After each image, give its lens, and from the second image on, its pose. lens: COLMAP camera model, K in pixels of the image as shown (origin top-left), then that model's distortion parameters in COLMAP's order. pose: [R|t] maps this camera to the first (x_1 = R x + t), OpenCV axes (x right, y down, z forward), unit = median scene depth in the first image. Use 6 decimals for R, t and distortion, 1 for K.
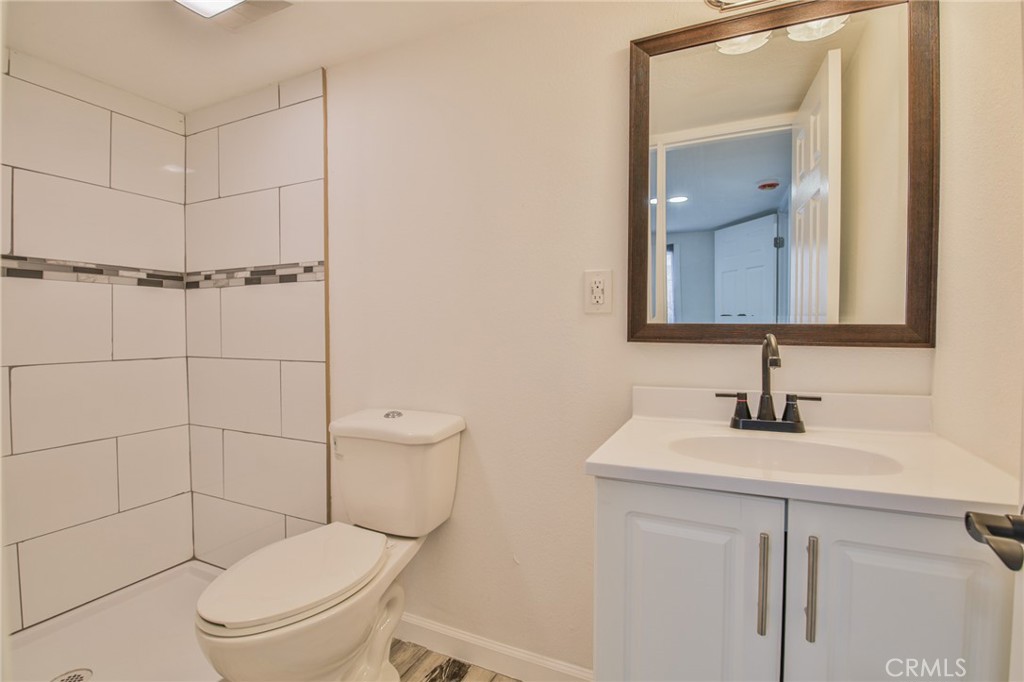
lens RADIAL K [[468.0, 0, 508.7], [0, 468.0, 335.9], [0, 0, 1]] dist [-0.006748, -0.009186]
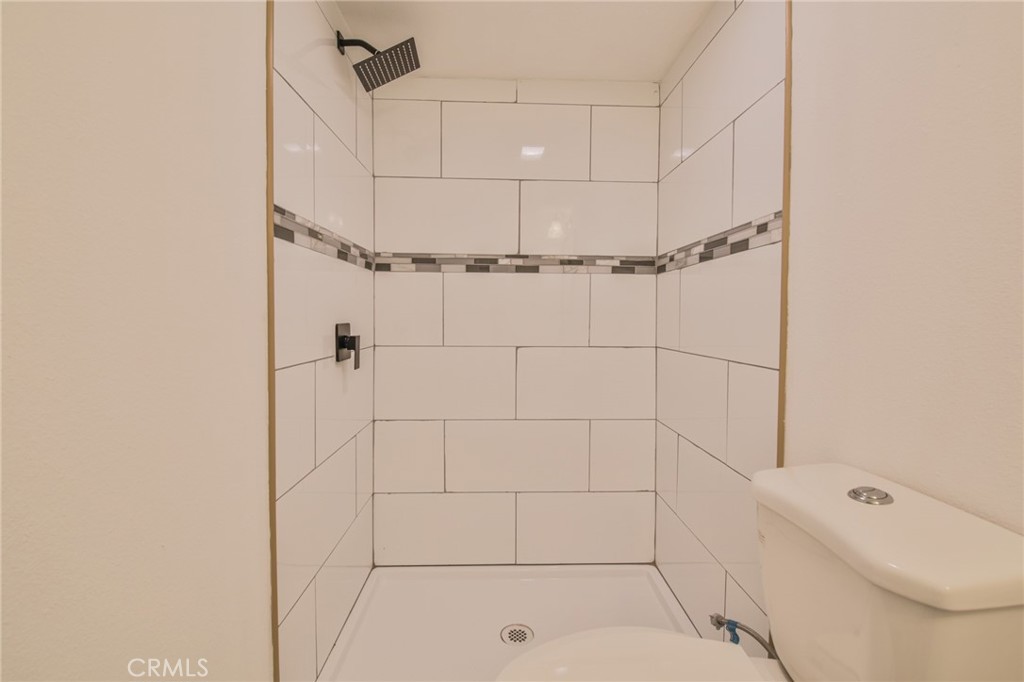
lens RADIAL K [[468.0, 0, 506.4], [0, 468.0, 334.4], [0, 0, 1]] dist [-0.006748, -0.009186]
pose [[0.455368, 0.038556, -0.889468, 0.001735], [-0.022089, 0.999244, 0.032006, -0.005114], [0.890029, 0.005073, 0.455875, 0.409693]]
